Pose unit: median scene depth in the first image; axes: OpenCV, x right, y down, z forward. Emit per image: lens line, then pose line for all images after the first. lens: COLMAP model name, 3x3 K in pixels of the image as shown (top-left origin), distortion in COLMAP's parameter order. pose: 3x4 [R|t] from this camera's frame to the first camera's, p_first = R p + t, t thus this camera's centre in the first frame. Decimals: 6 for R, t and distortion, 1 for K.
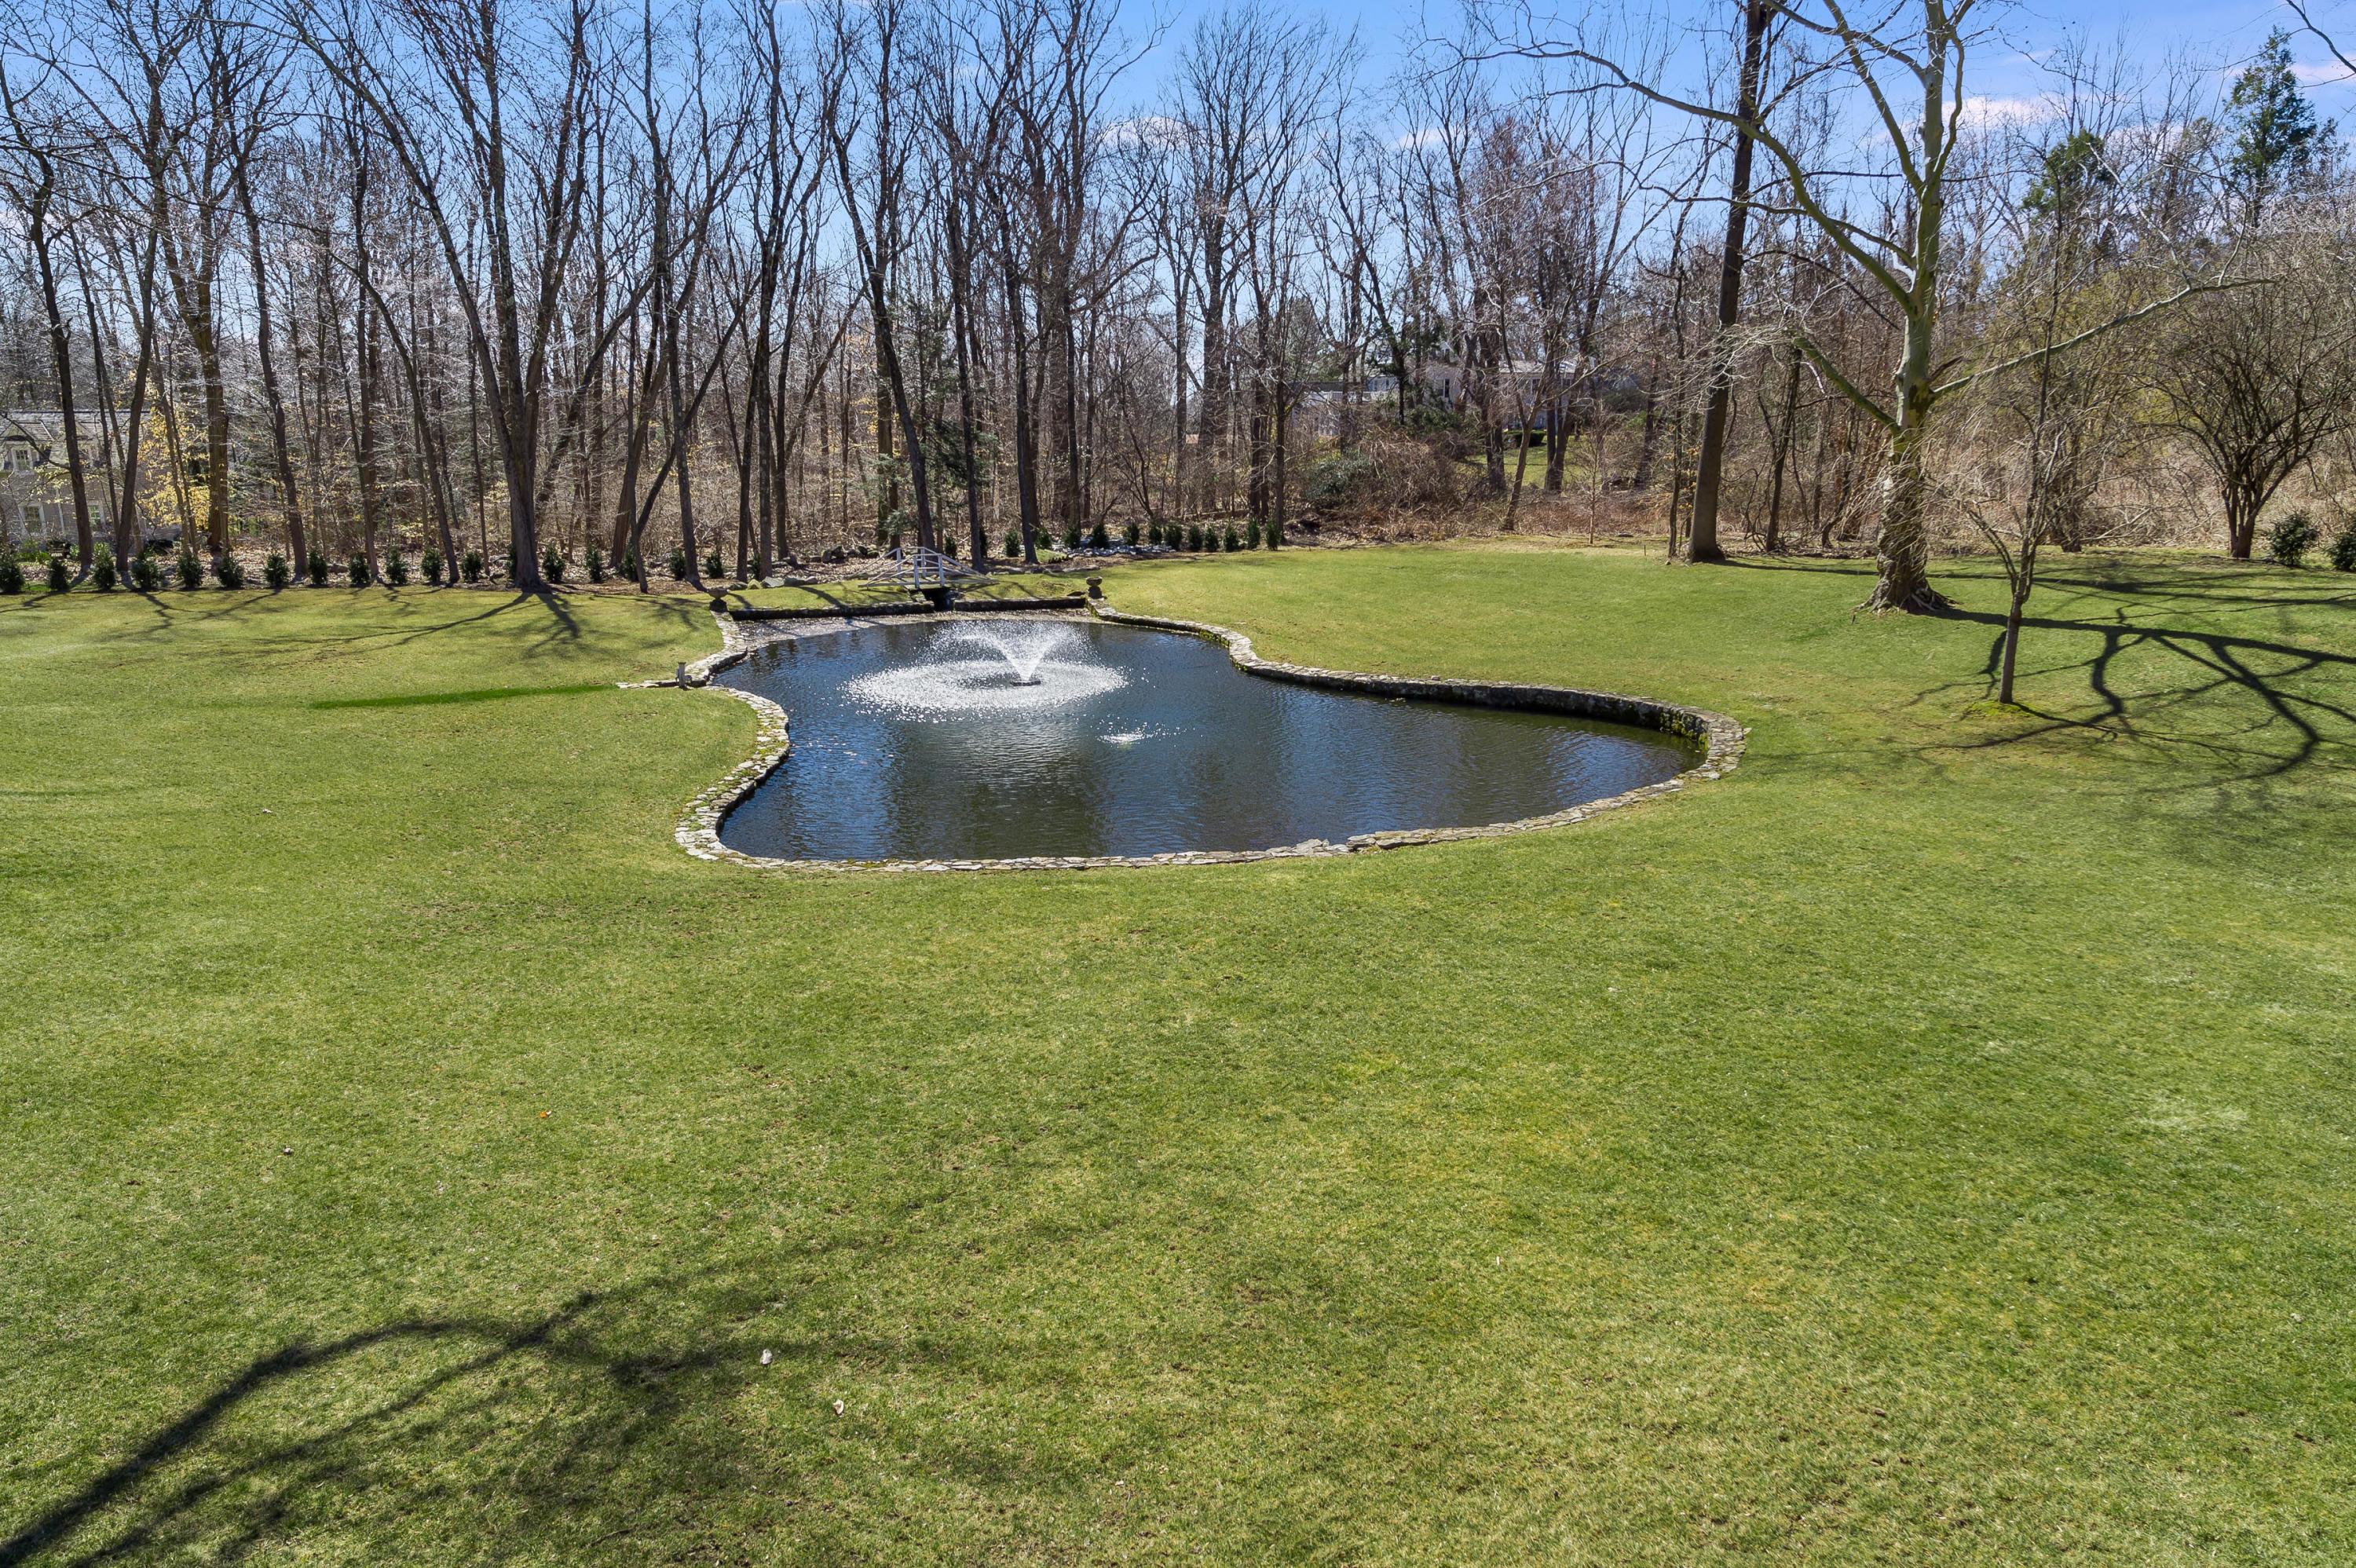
lens RADIAL K [[1606.5, 0, 1180.1], [0, 1606.5, 804.5], [0, 0, 1]] dist [0.004485, 0.002766]
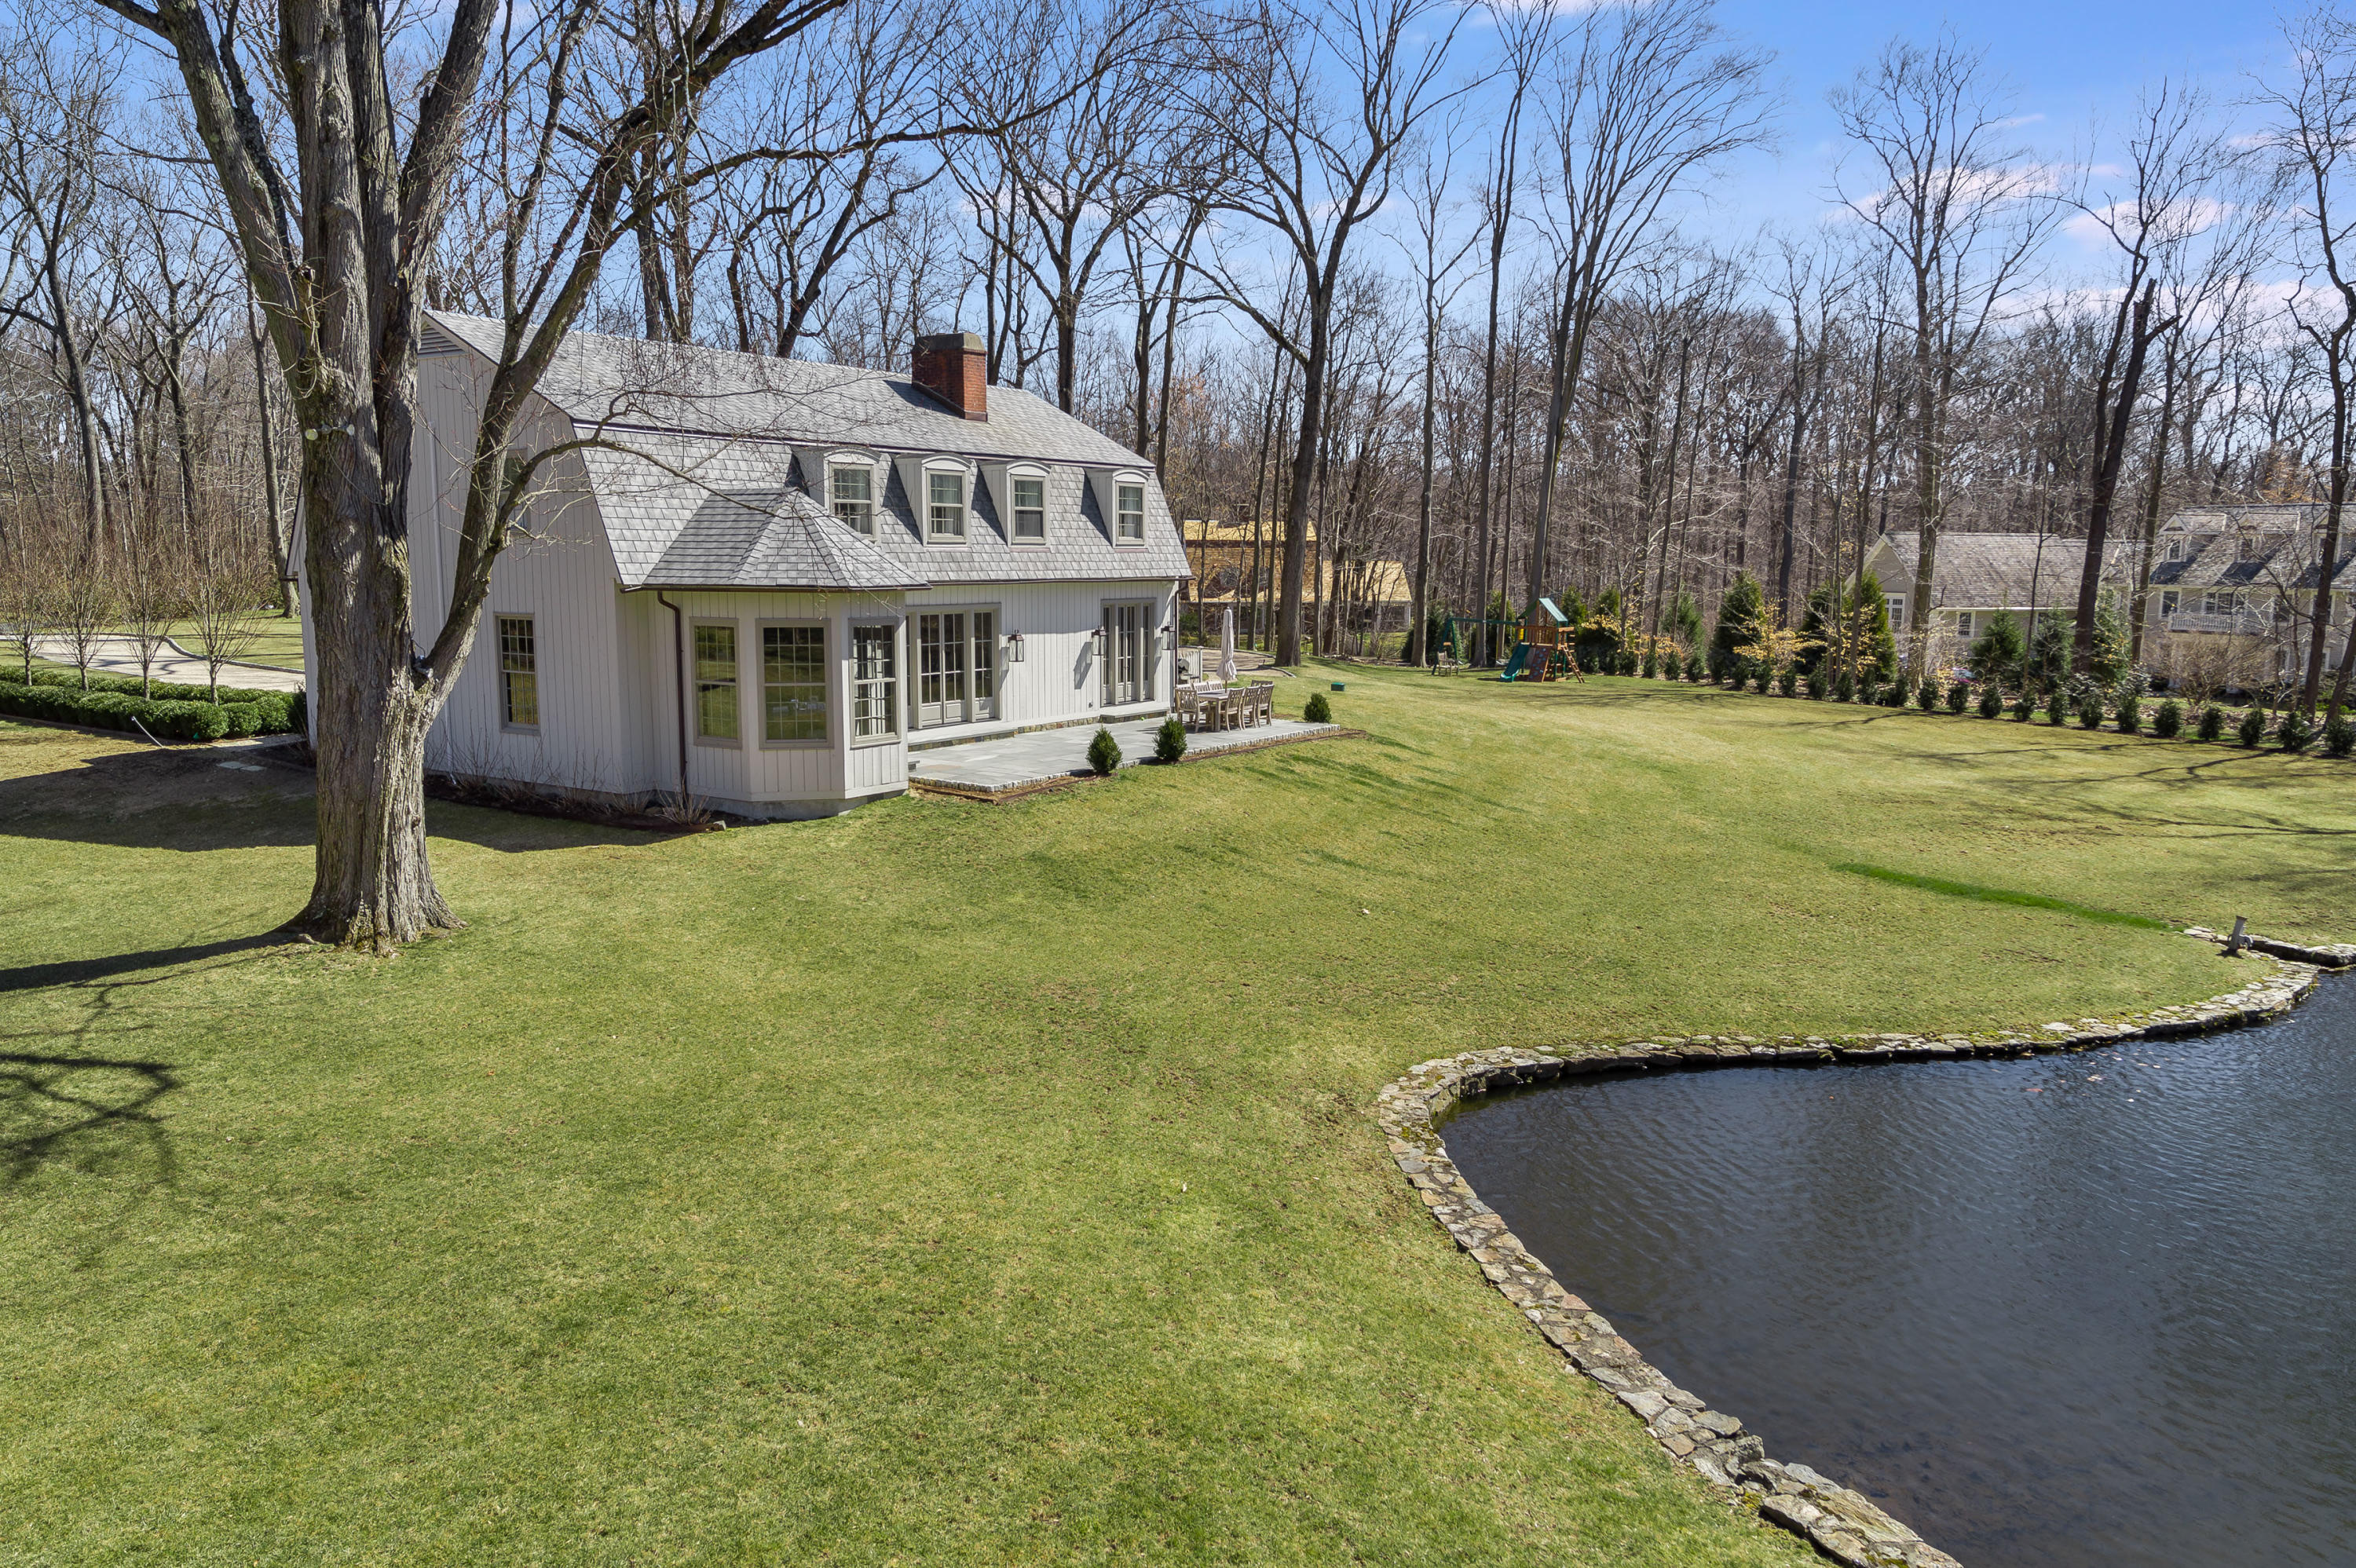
lens RADIAL K [[1606.5, 0, 1180.1], [0, 1606.5, 804.5], [0, 0, 1]] dist [0.004485, 0.002766]
pose [[0.129860, 0.181211, -0.974833, 1.324120], [-0.249874, 0.957407, 0.144685, -0.502328], [0.959531, 0.224797, 0.169609, 1.694799]]
